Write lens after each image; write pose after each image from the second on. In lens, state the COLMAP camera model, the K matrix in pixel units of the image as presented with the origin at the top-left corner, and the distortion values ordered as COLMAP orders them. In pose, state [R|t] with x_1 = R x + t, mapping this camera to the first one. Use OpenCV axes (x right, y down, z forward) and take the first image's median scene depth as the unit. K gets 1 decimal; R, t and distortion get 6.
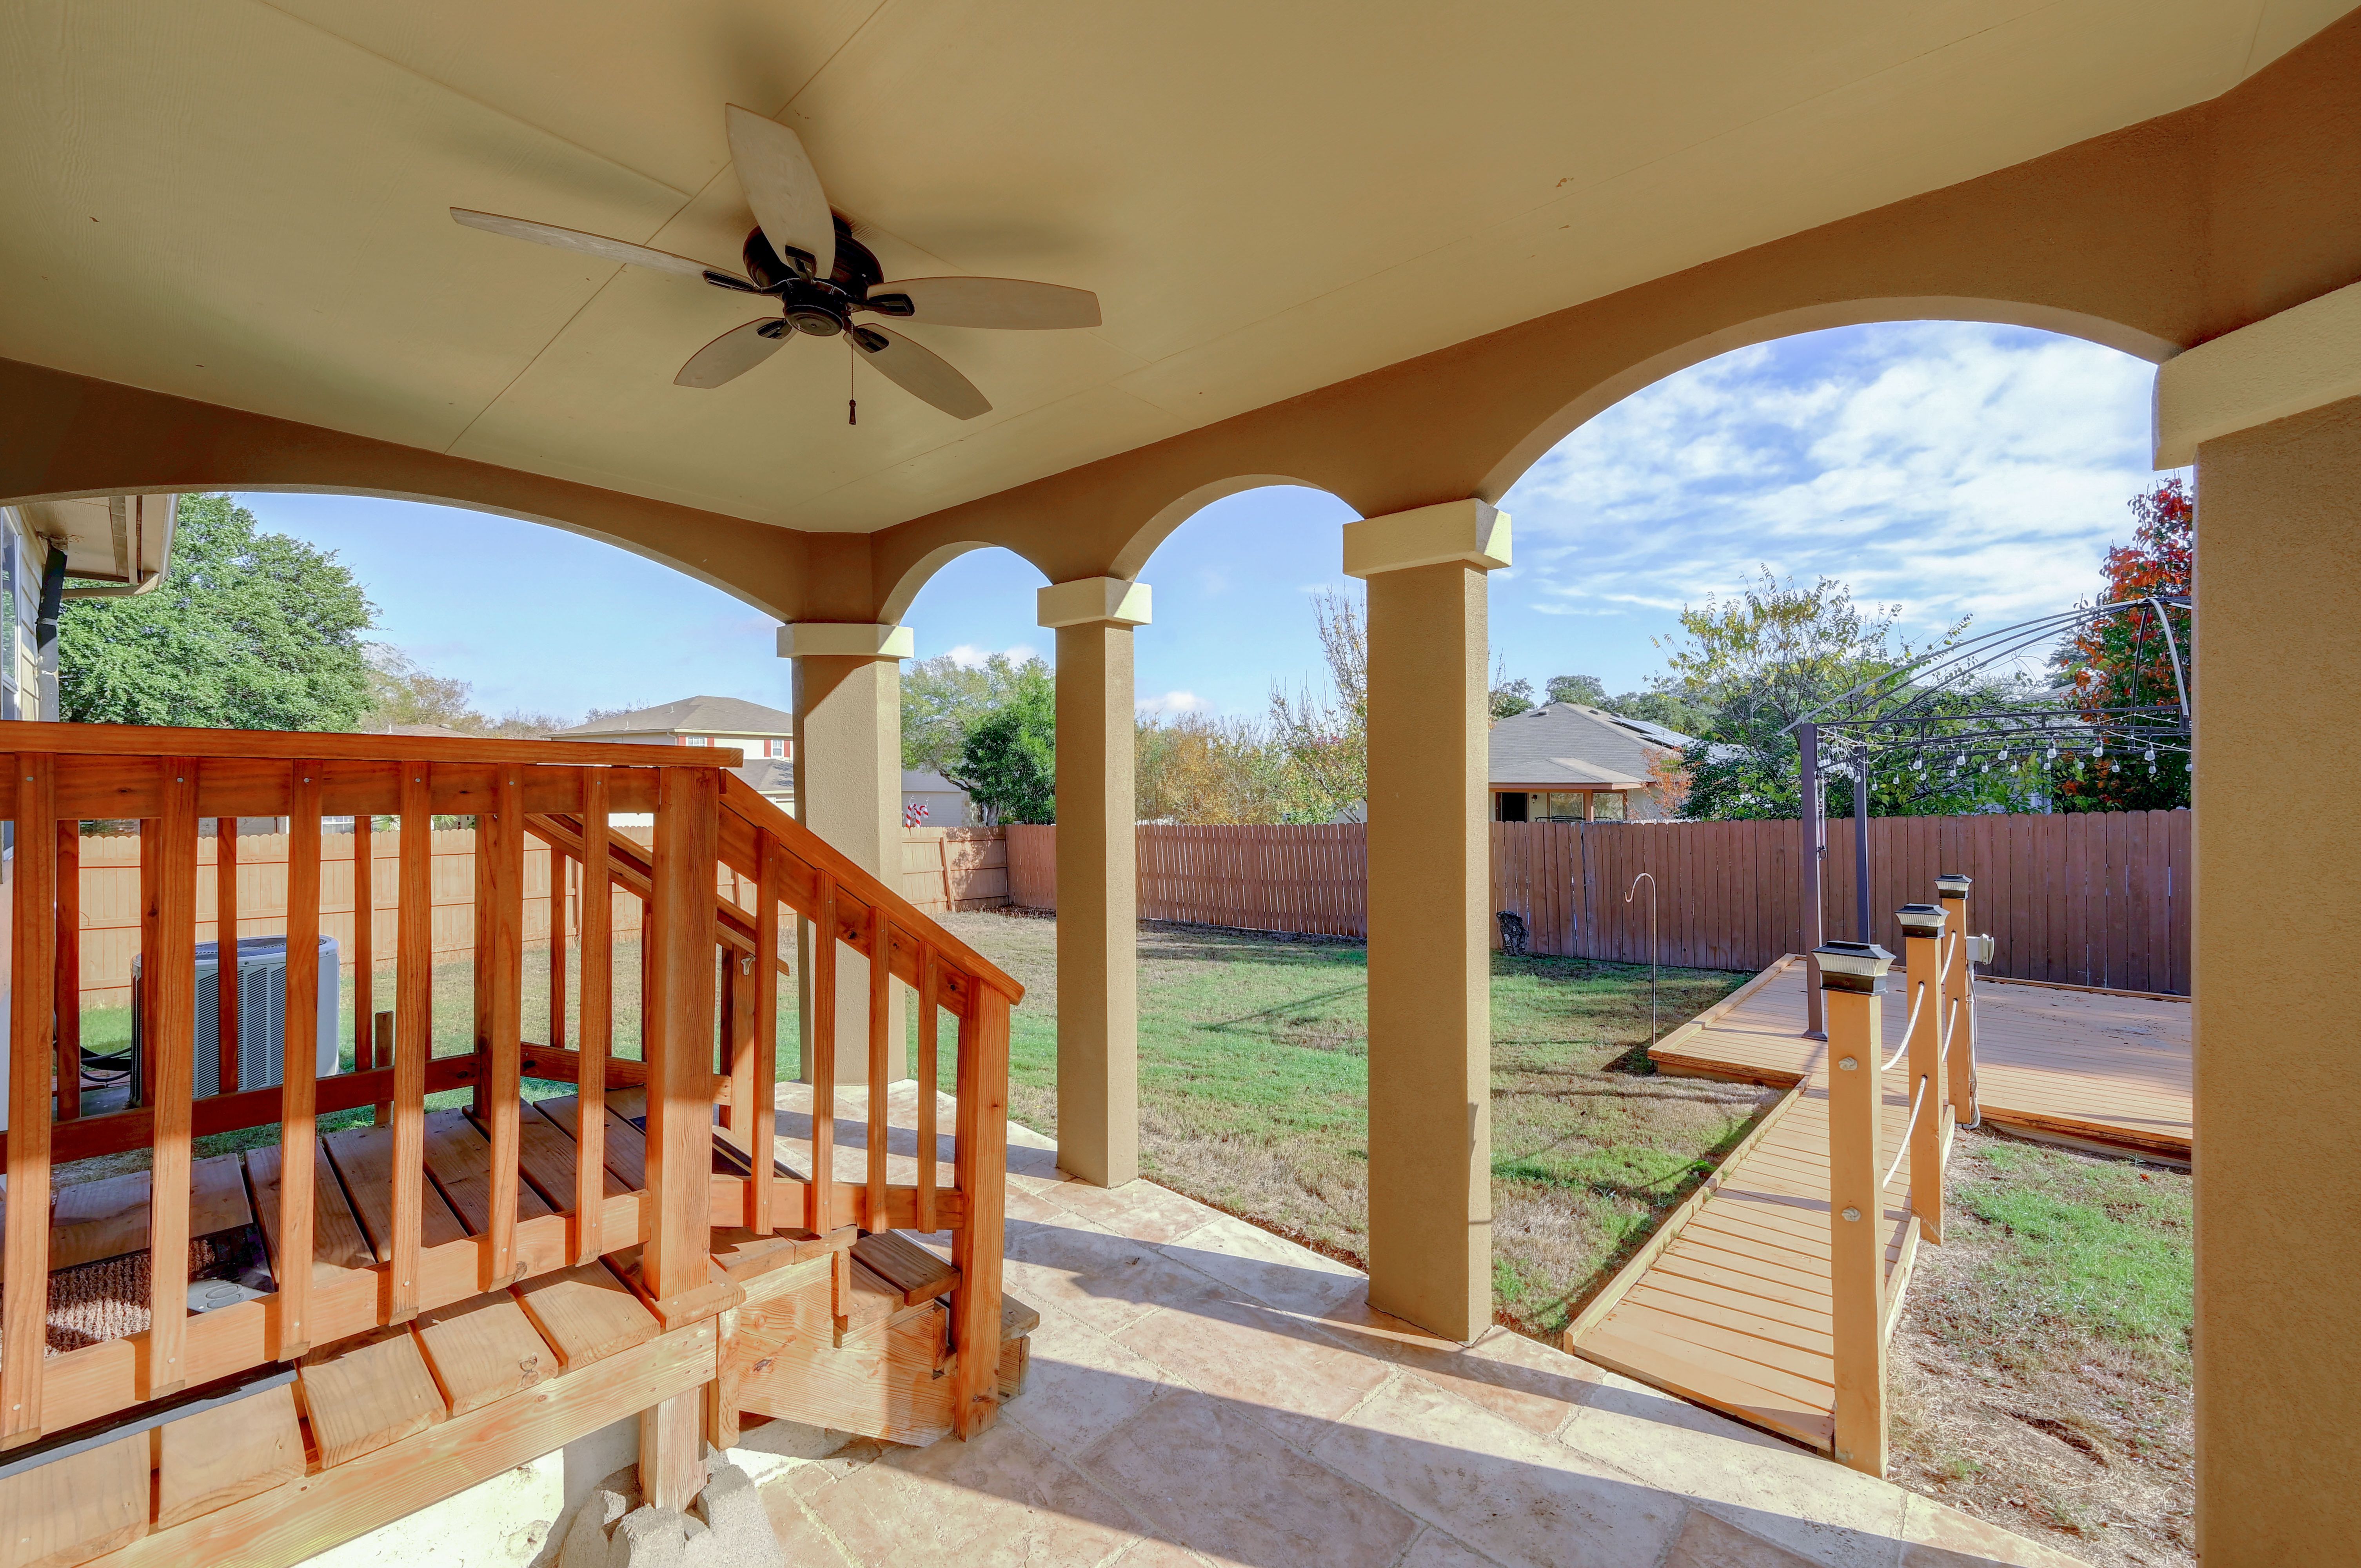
lens RADIAL K [[934.0, 0, 1187.7], [0, 934.0, 776.8], [0, 0, 1]] dist [0.001302, 0.000917]
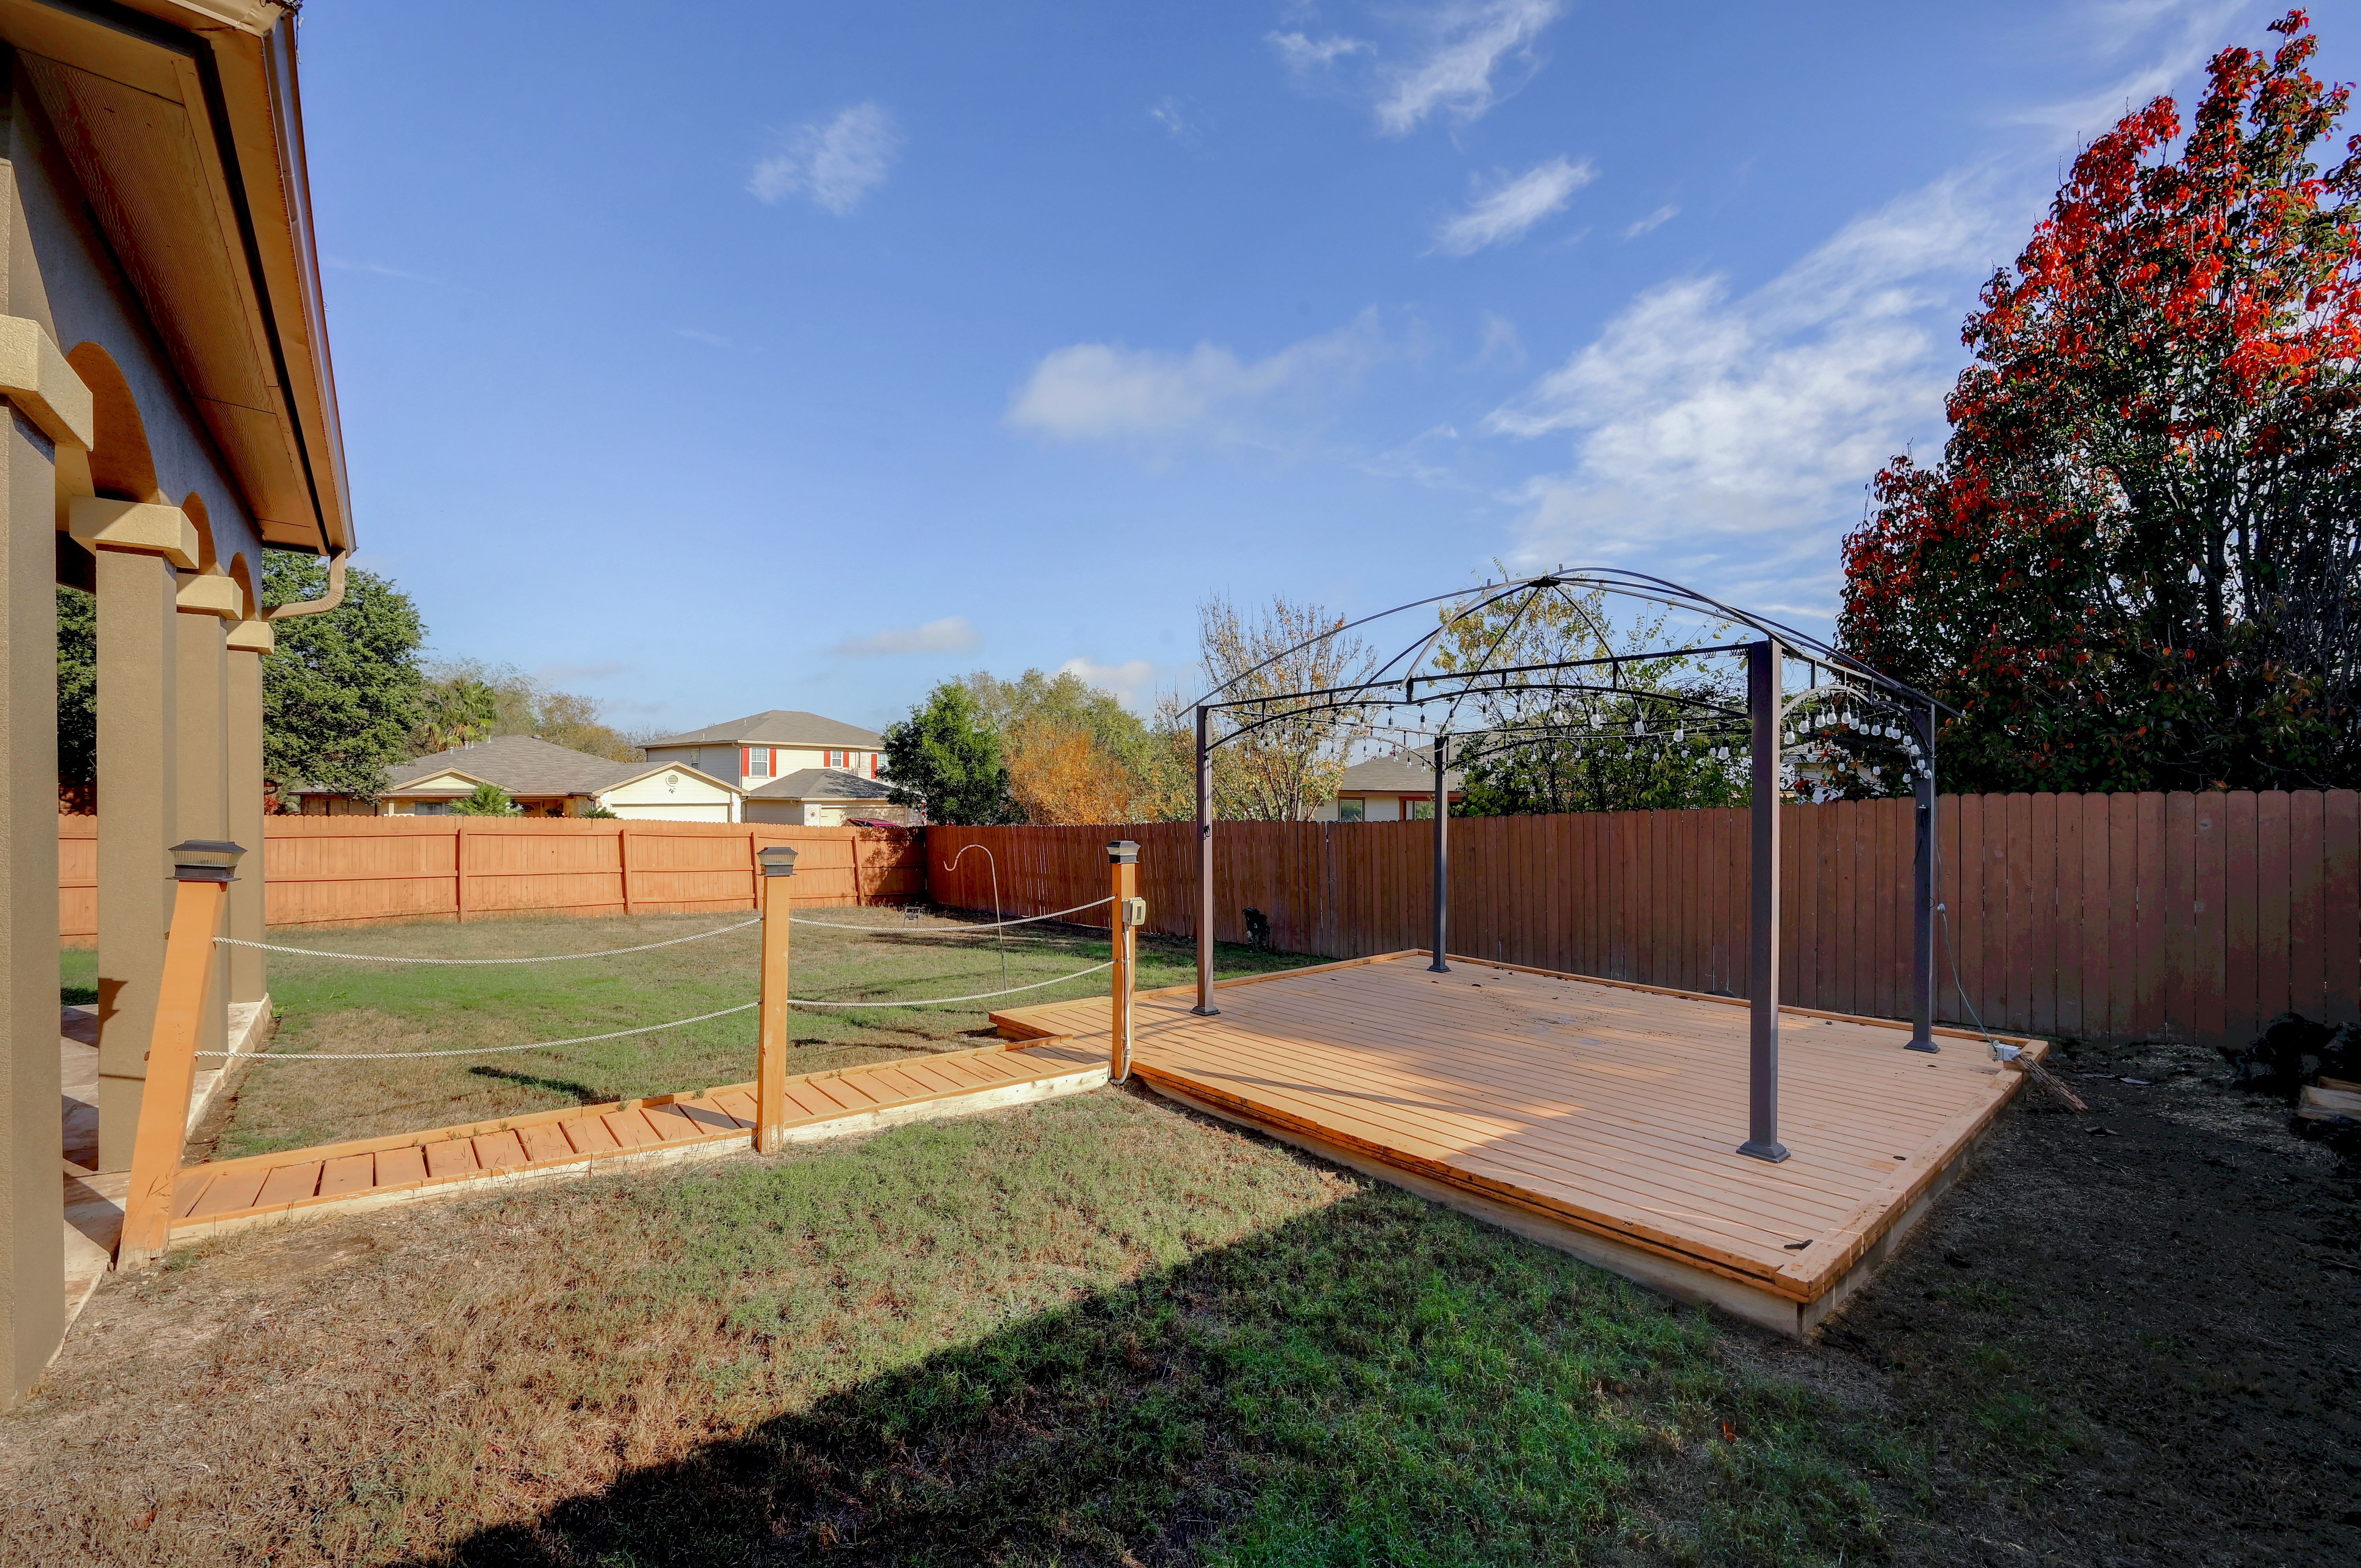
lens RADIAL K [[934.0, 0, 1242.1], [0, 934.0, 776.2], [0, 0, 1]] dist [0.001302, 0.000917]
pose [[0.991629, 0.005591, -0.129002, 0.476222], [-0.008363, 0.999745, -0.020955, 0.022694], [0.128852, 0.021859, 0.991423, -0.009642]]
